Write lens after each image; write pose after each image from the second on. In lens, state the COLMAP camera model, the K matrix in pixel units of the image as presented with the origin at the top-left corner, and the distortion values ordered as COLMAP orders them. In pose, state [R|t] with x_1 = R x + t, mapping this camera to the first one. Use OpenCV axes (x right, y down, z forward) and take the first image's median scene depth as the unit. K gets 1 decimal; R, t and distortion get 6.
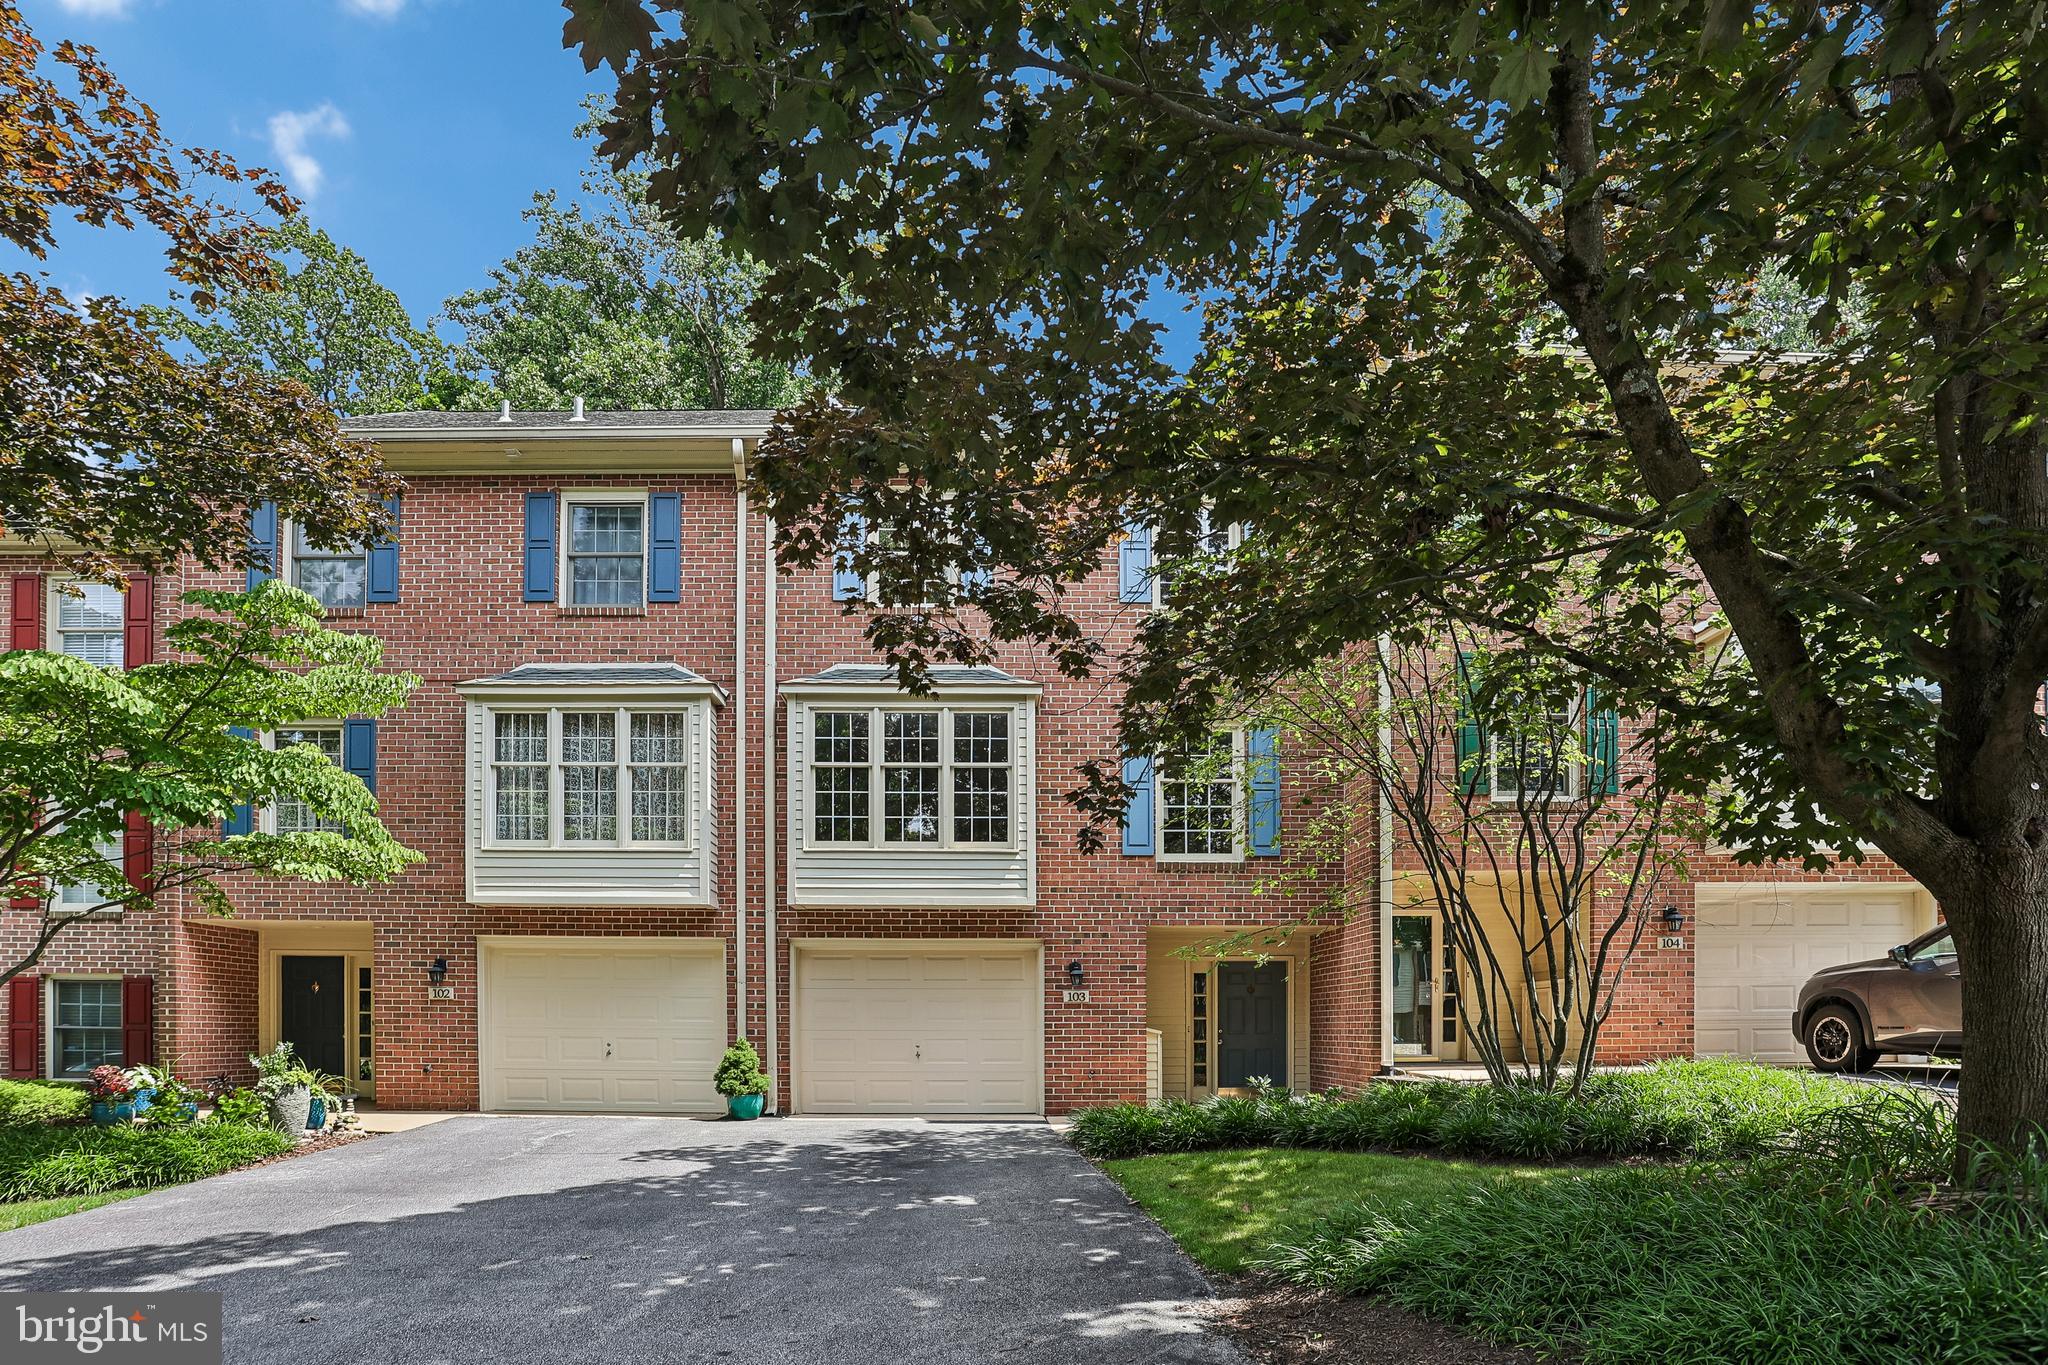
lens RADIAL K [[1078.5, 0, 1024.4], [0, 1078.5, 907.2], [0, 0, 1]] dist [-0.018714, -0.000586]
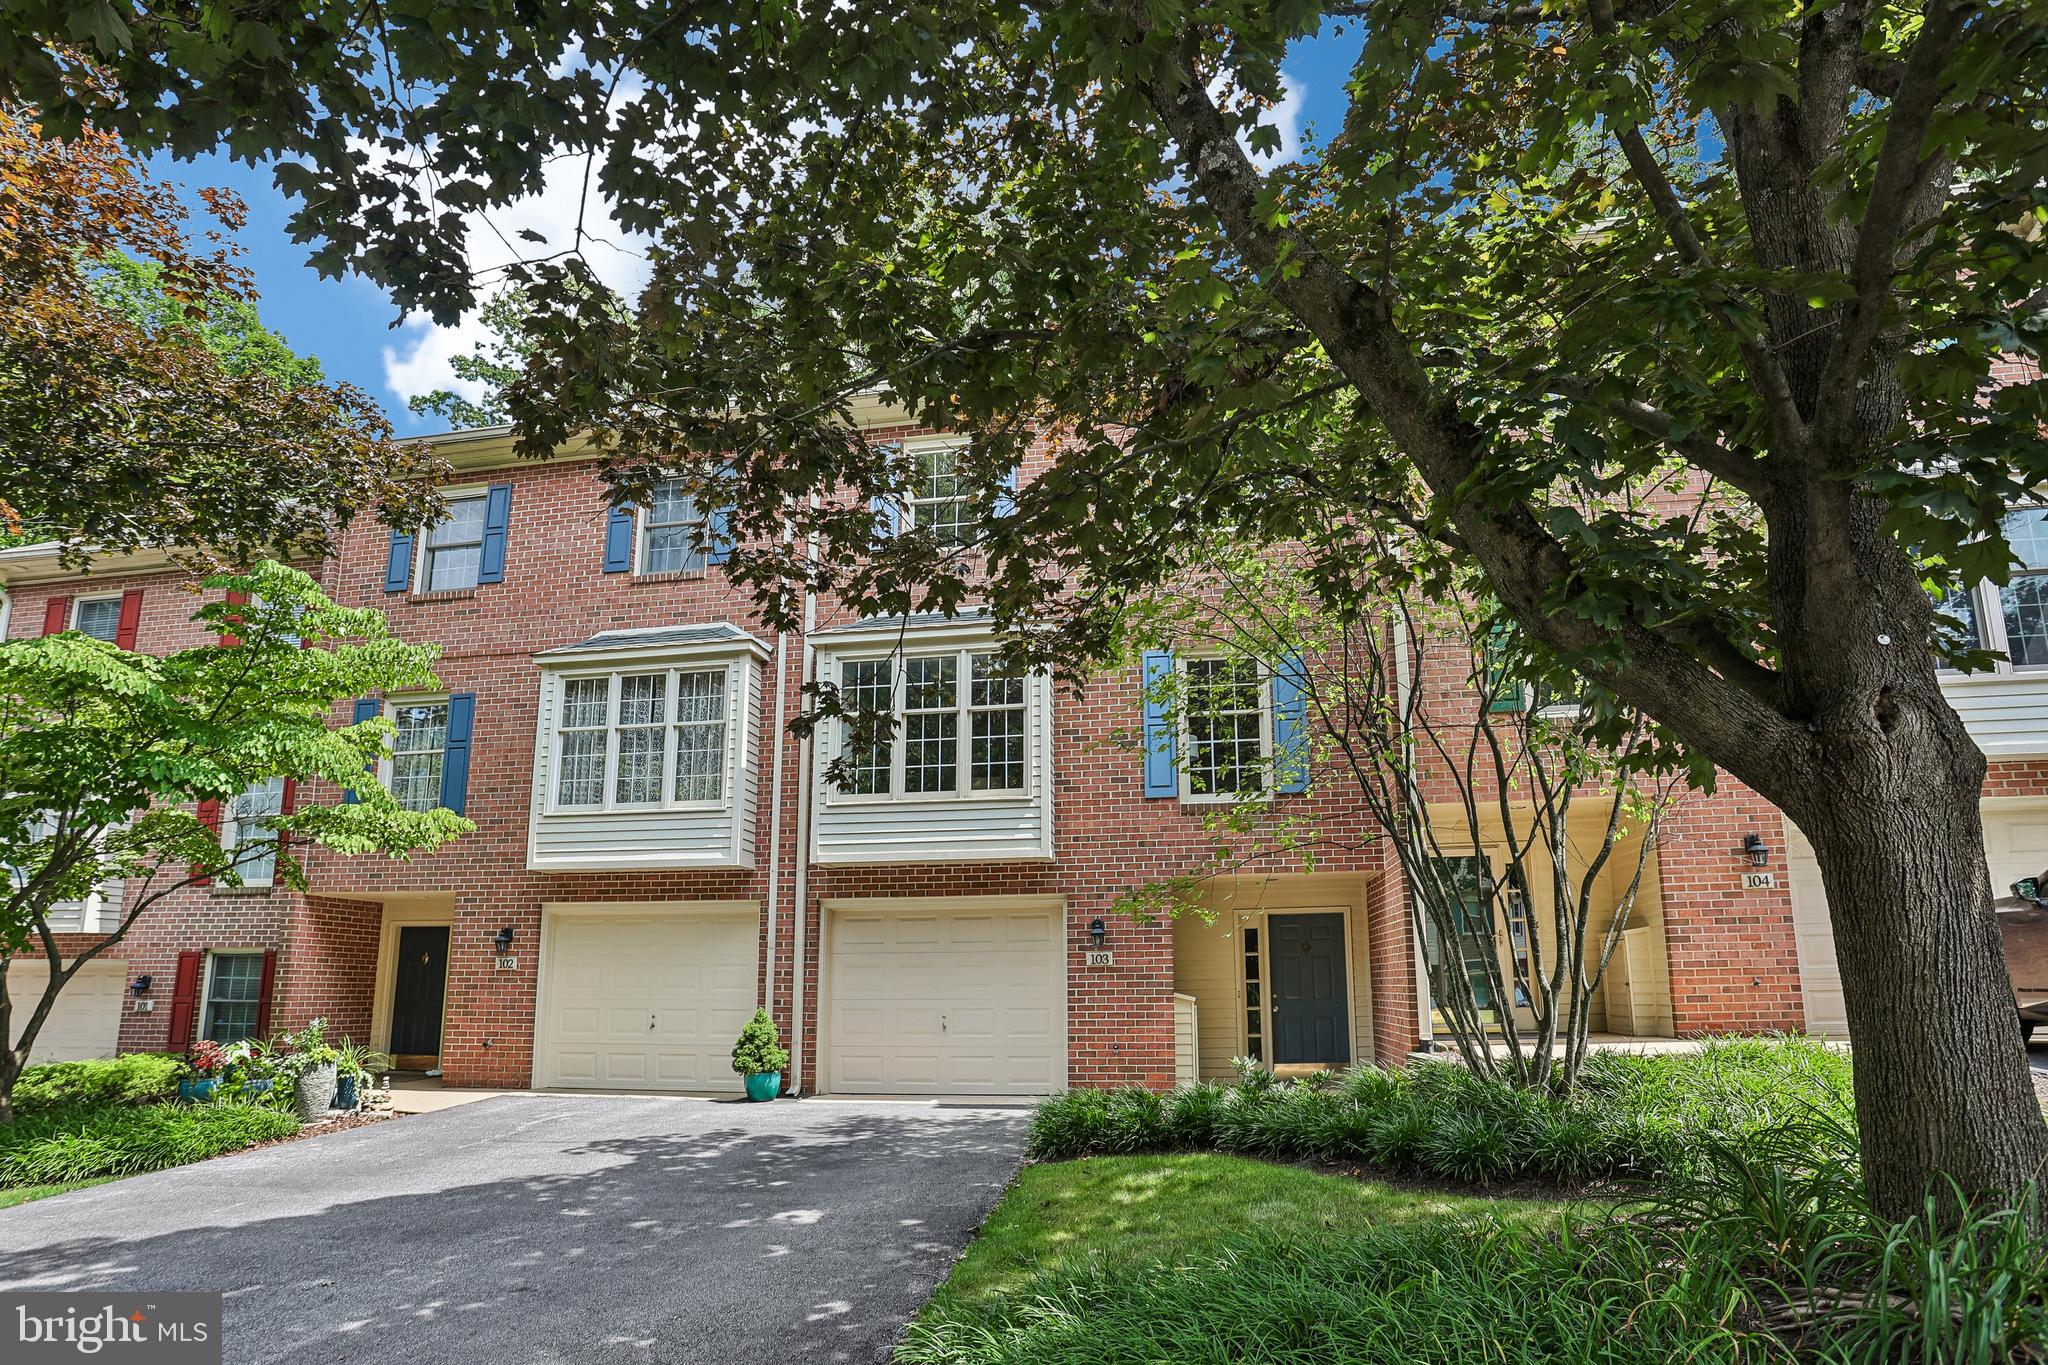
lens RADIAL K [[1105.4, 0, 1024.0], [0, 1105.4, 682.5], [0, 0, 1]] dist [-0.013878, -0.000101]
pose [[0.988358, -0.052244, -0.142899, 0.112131], [0.029029, 0.986697, -0.159959, 0.001440], [0.149354, 0.153948, 0.976726, 0.054923]]
